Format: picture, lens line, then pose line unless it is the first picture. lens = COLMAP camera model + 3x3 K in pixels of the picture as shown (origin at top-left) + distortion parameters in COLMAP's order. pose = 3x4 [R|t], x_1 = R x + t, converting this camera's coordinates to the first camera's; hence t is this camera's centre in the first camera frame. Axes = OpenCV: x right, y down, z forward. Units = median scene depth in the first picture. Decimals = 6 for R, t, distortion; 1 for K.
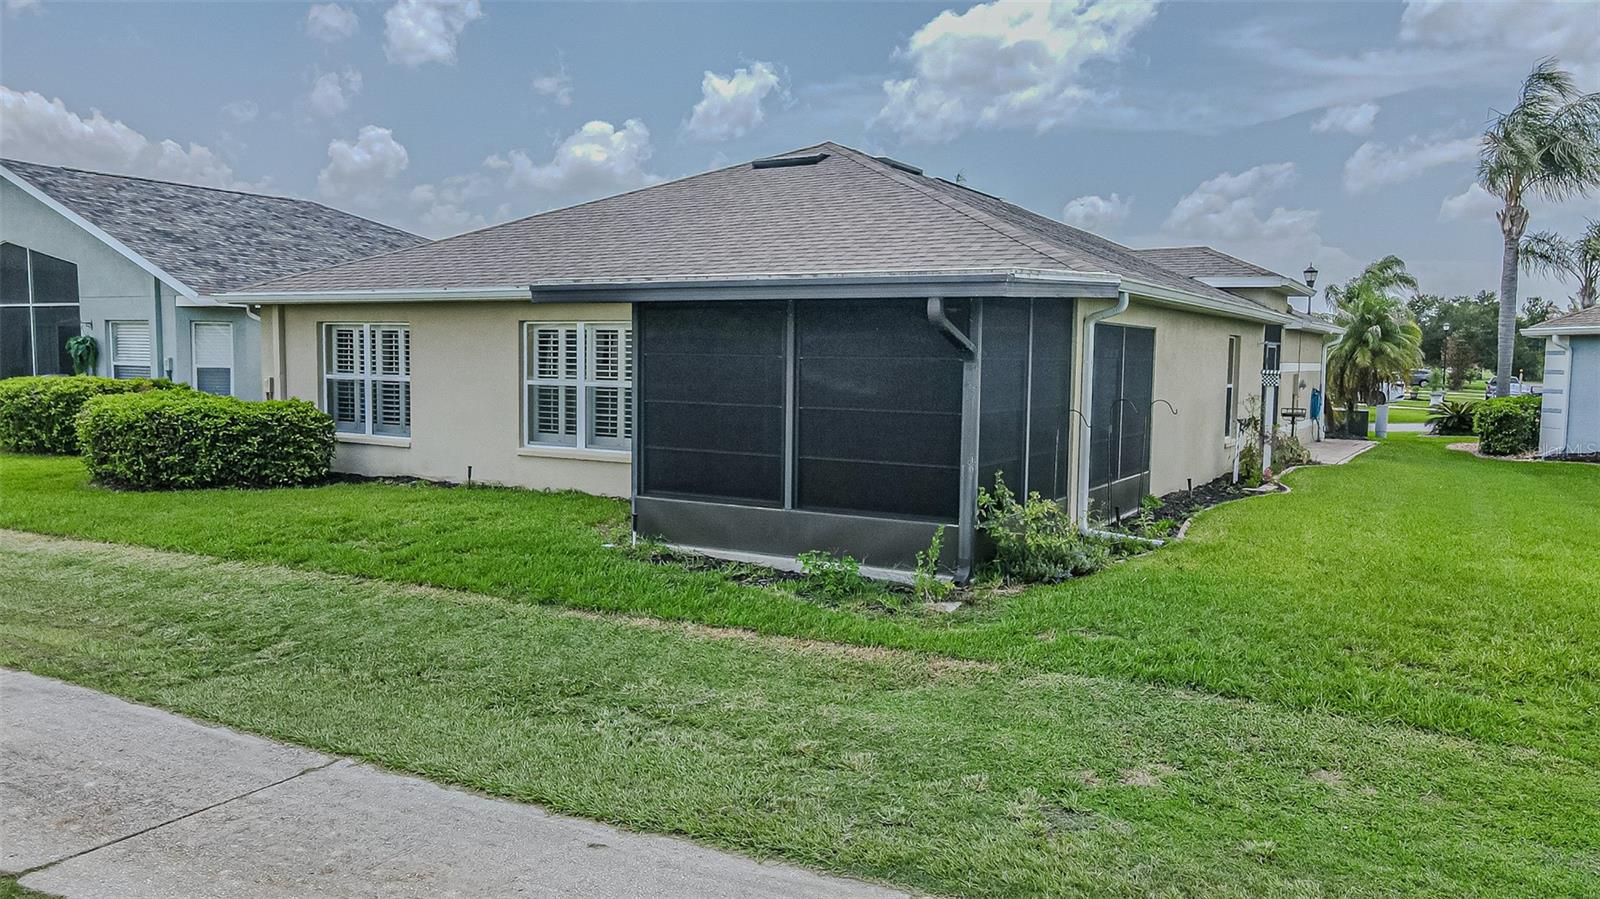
lens RADIAL K [[1183.5, 0, 800.0], [0, 1183.5, 449.5], [0, 0, 1]] dist [0.008671, 0.004415]
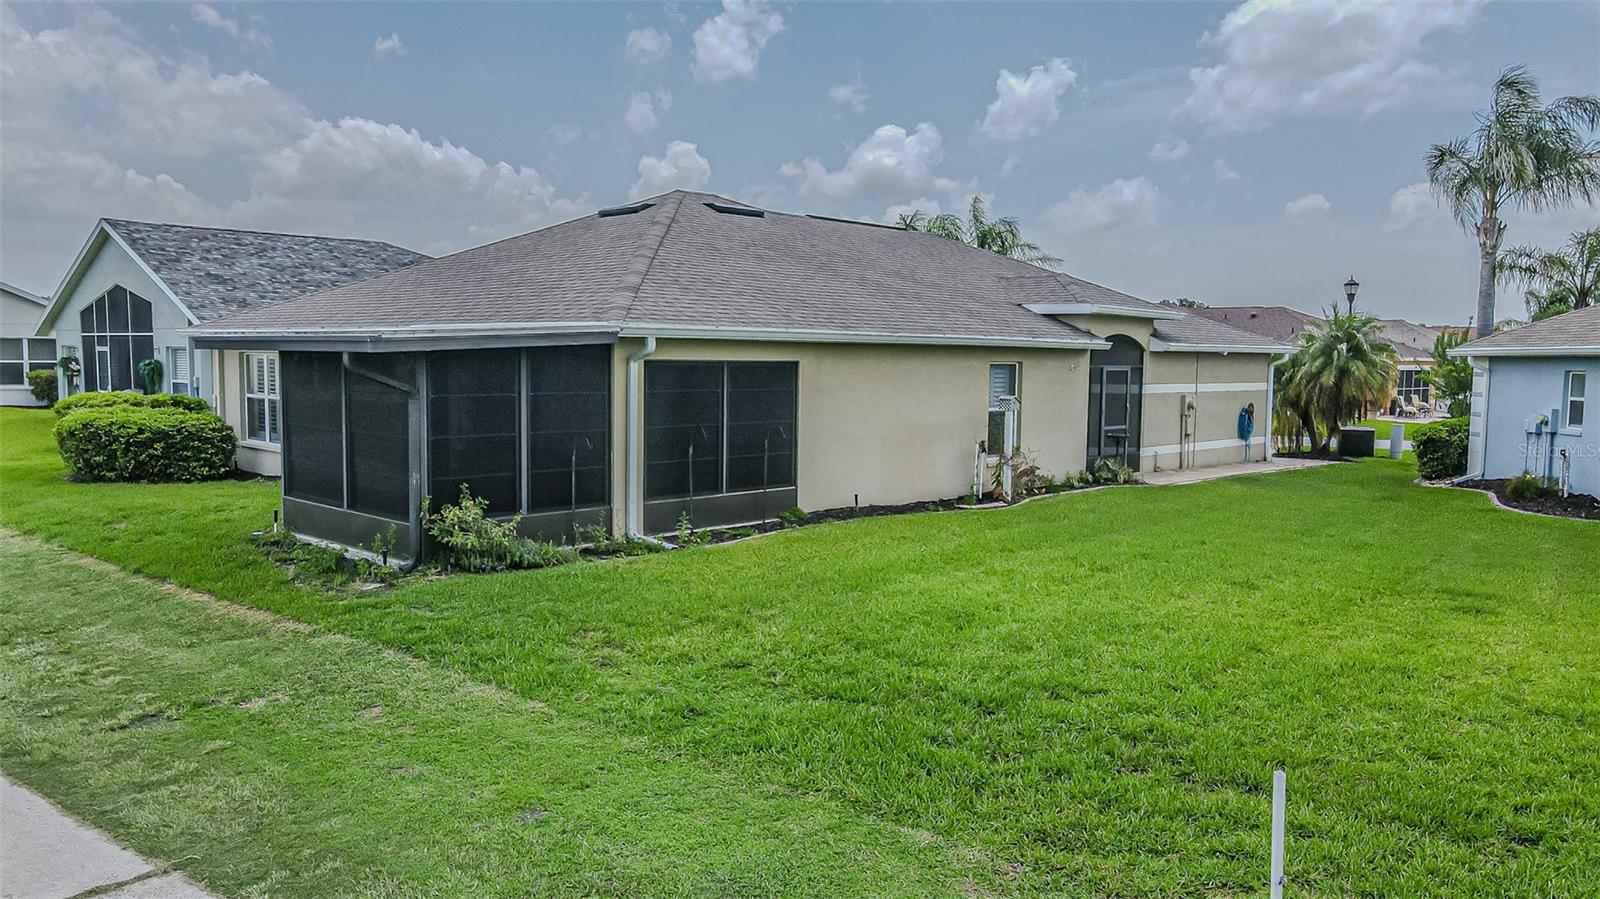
lens RADIAL K [[1190.4, 0, 800.0], [0, 1190.4, 449.5], [0, 0, 1]] dist [-0.011656, 0.043916]
pose [[0.971215, 0.017880, -0.237532, 0.509750], [-0.018630, 0.999826, -0.000913, -0.014933], [0.237475, 0.005312, 0.971379, -0.096122]]
